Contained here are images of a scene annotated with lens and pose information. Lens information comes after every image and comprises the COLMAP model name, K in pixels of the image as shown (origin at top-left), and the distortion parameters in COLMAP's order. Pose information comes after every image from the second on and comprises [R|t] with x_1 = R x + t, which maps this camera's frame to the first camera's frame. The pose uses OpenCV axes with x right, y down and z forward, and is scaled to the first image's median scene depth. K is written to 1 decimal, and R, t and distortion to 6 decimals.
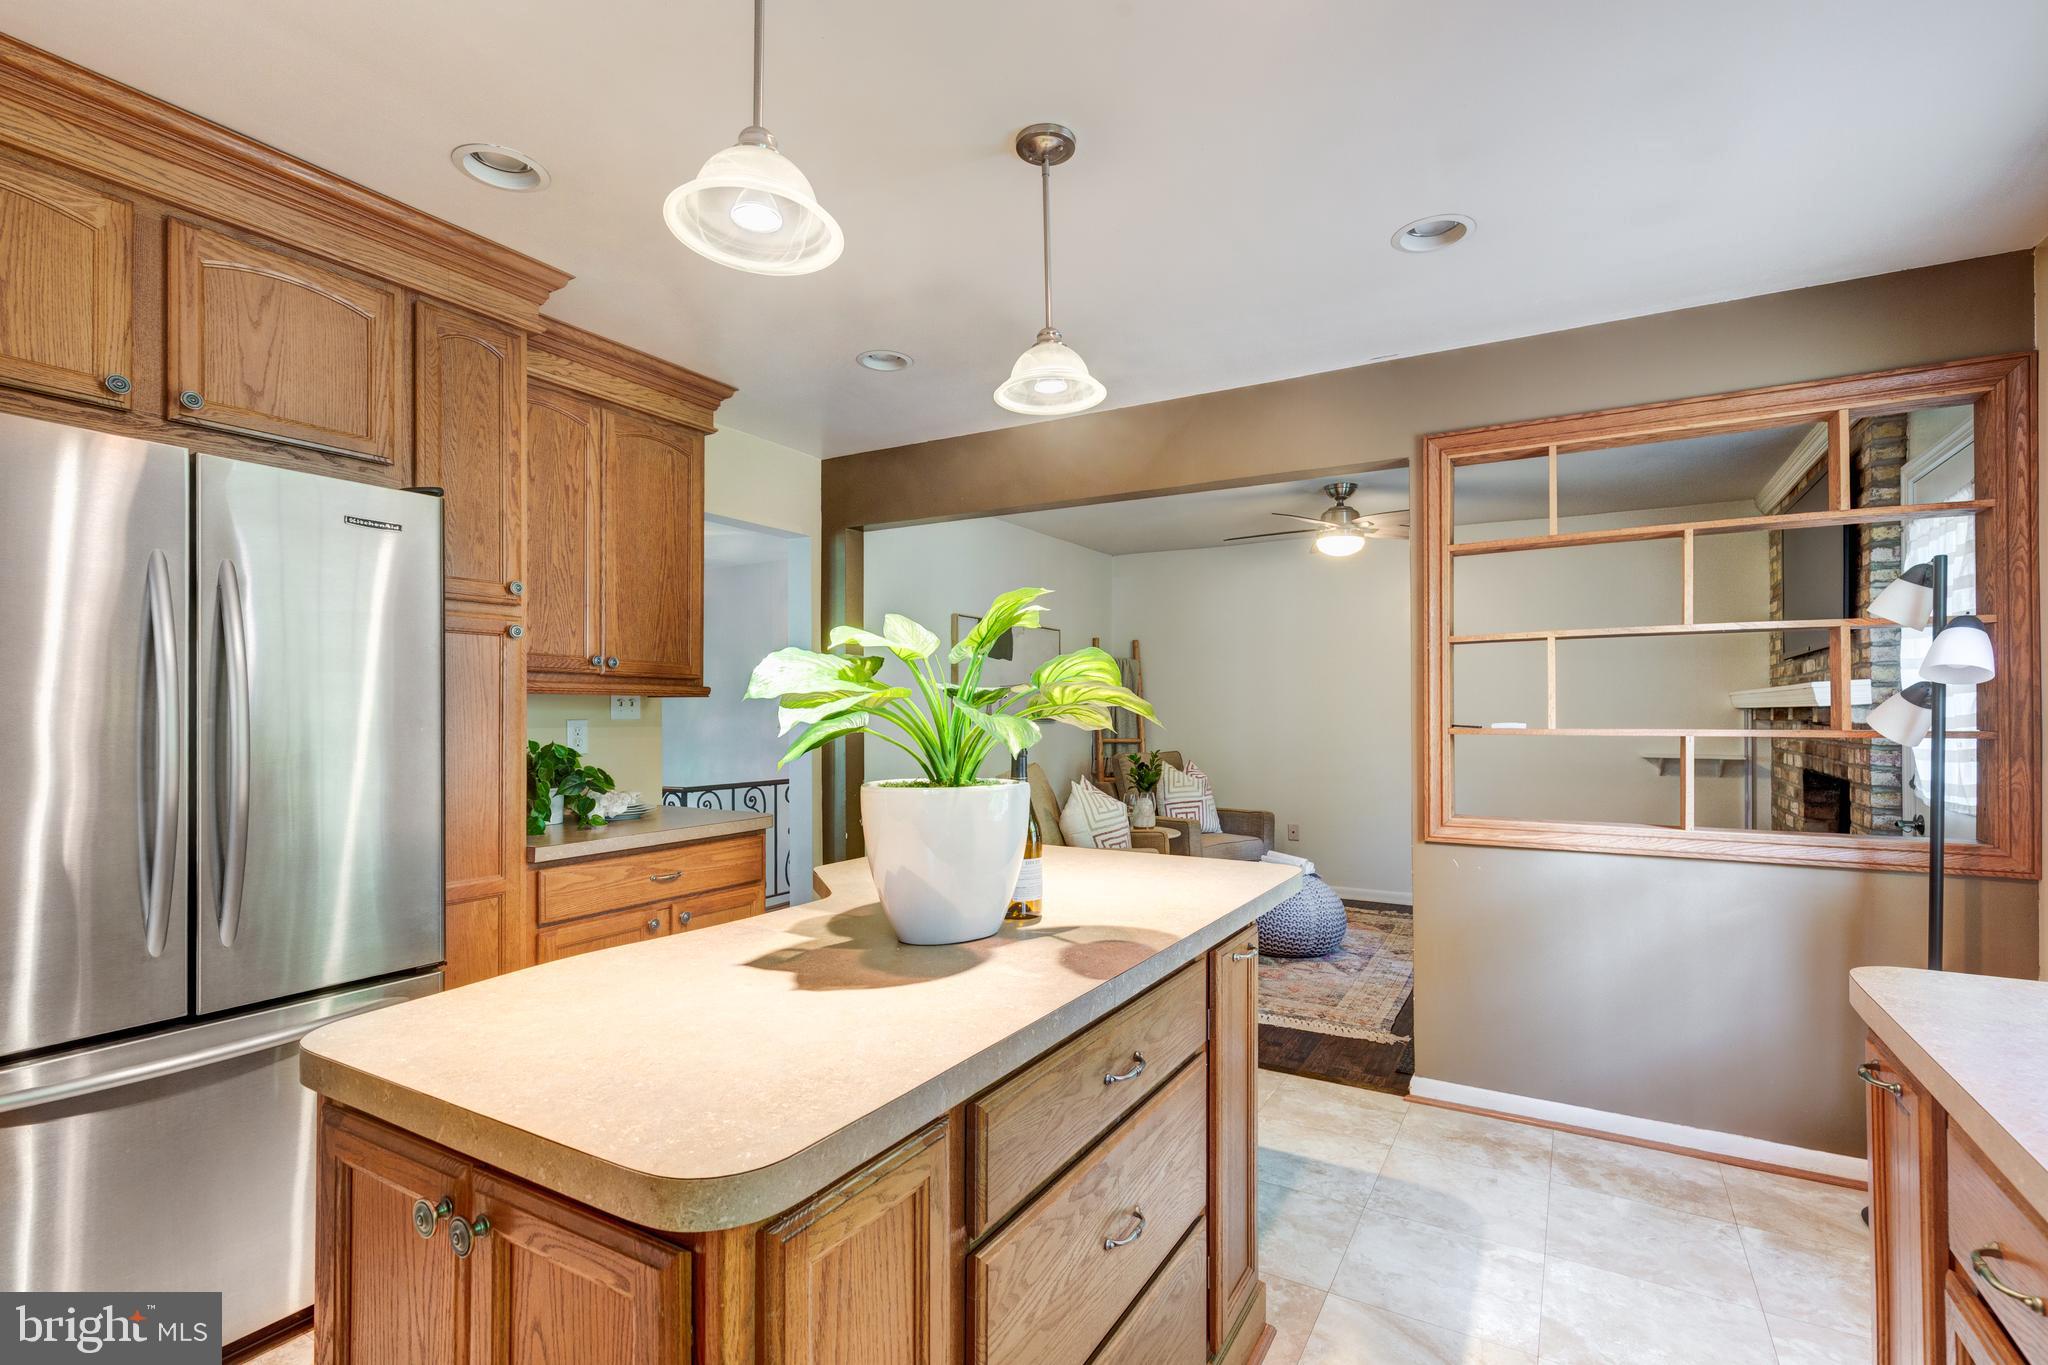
lens RADIAL K [[936.1, 0, 1021.4], [0, 936.1, 698.4], [0, 0, 1]] dist [0.002571, -0.000014]
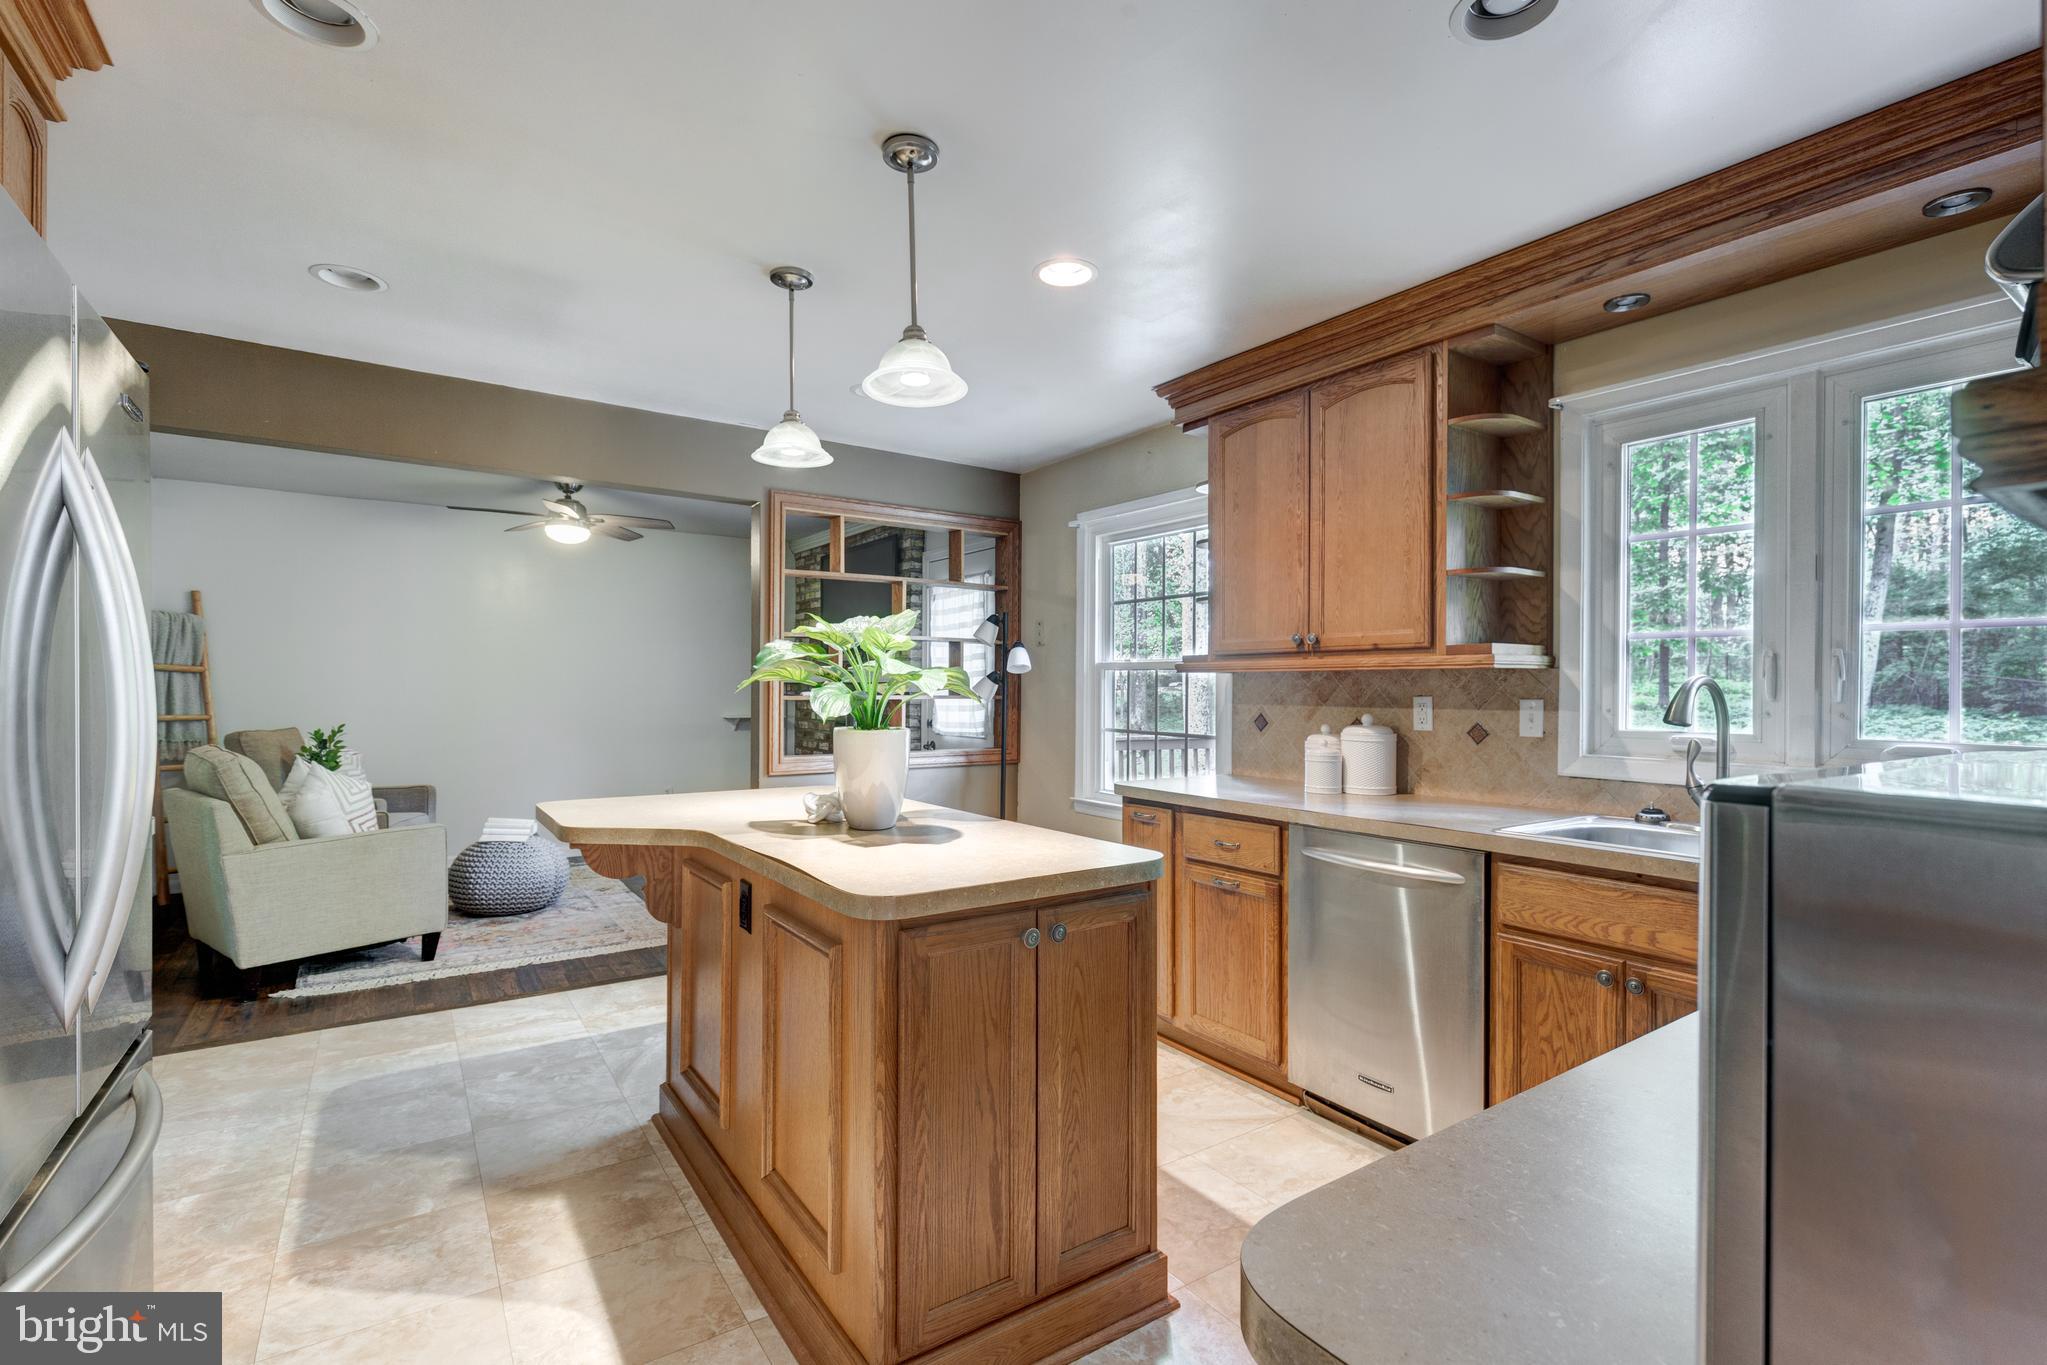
lens RADIAL K [[935.6, 0, 1021.6], [0, 935.6, 682.9], [0, 0, 1]] dist [0.002571, -0.000014]
pose [[0.410131, 0.004412, 0.912016, -0.645989], [-0.020498, 0.999780, 0.004382, -0.003339], [-0.911796, -0.020492, 0.410131, 0.067949]]
